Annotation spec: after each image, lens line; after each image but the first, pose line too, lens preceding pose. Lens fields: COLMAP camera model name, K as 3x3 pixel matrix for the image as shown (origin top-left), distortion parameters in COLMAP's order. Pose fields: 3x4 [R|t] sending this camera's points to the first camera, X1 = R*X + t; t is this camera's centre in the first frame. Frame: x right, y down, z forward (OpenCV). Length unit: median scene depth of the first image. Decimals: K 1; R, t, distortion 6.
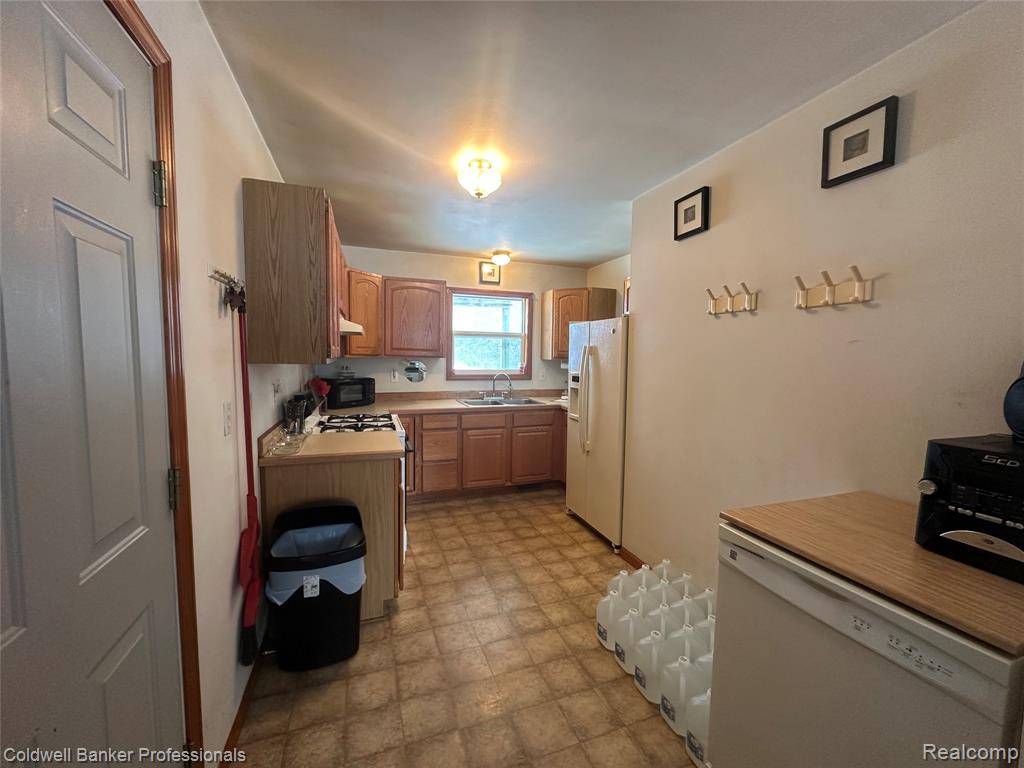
lens RADIAL K [[405.9, 0, 510.2], [0, 405.9, 383.9], [0, 0, 1]] dist [0.000983, 0.000117]
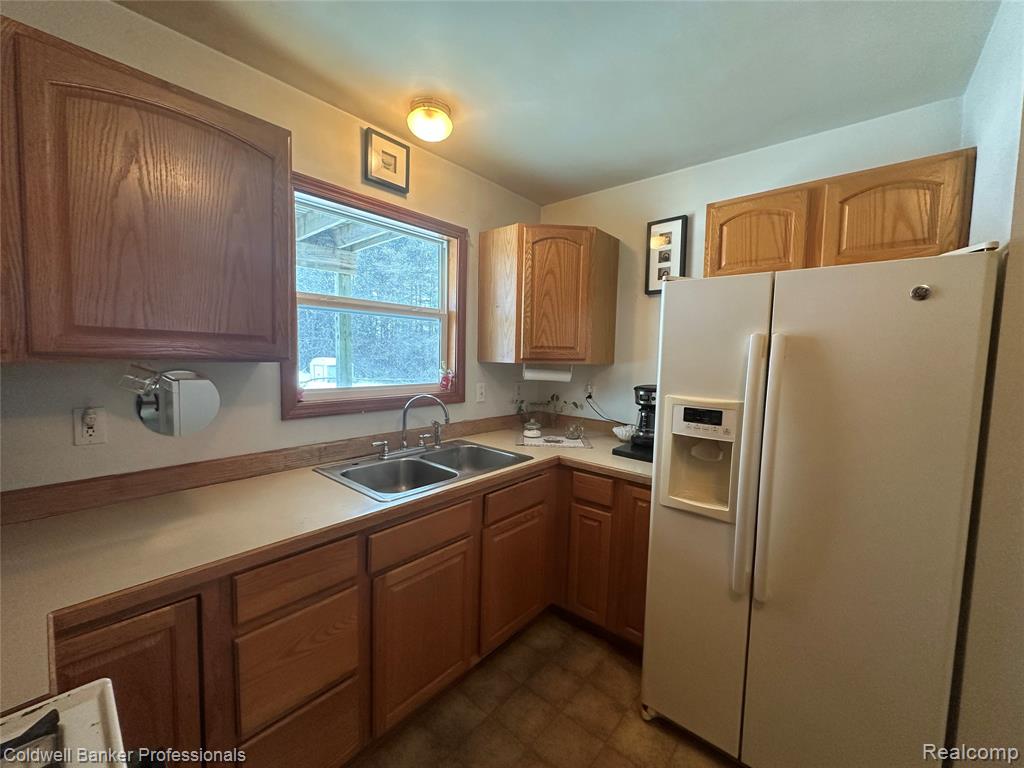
lens RADIAL K [[405.9, 0, 511.8], [0, 405.9, 384.2], [0, 0, 1]] dist [0.000983, 0.000117]
pose [[0.869457, -0.031104, 0.493029, -0.166453], [0.025909, 0.999513, 0.017367, -0.046329], [-0.493329, -0.002326, 0.869839, 0.606262]]
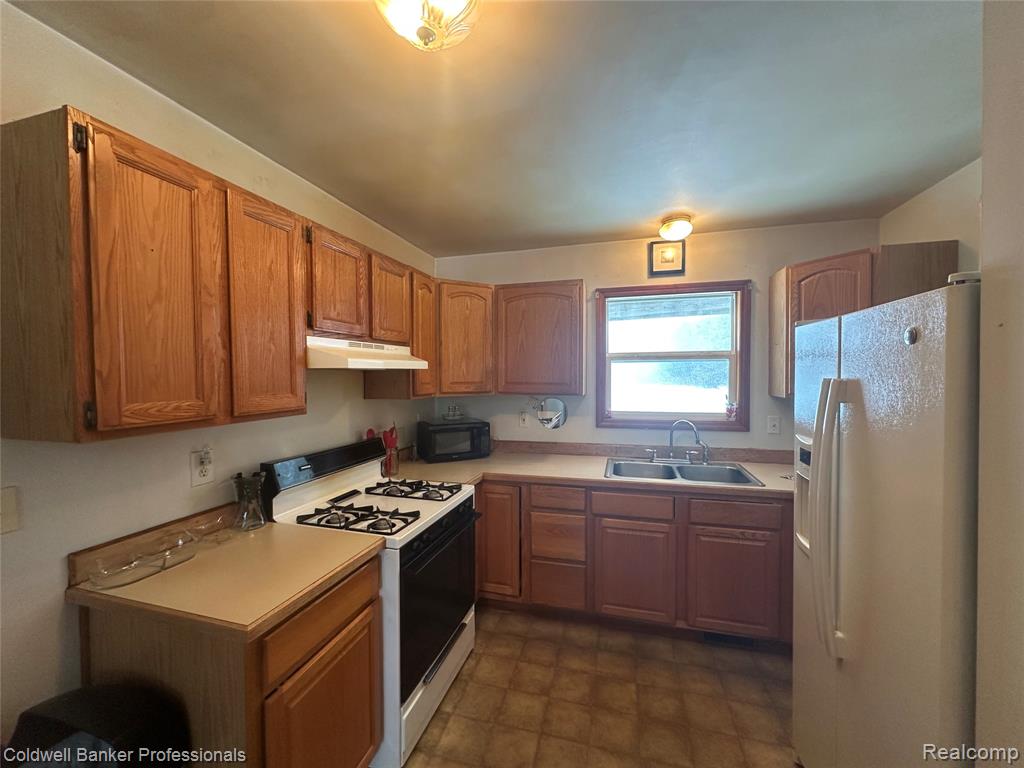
lens RADIAL K [[405.9, 0, 517.1], [0, 405.9, 384.8], [0, 0, 1]] dist [0.000983, 0.000117]
pose [[0.819071, -0.004327, -0.573676, 0.128581], [-0.024578, 0.998789, -0.042626, -0.050142], [0.573166, 0.049014, 0.817972, 0.398053]]
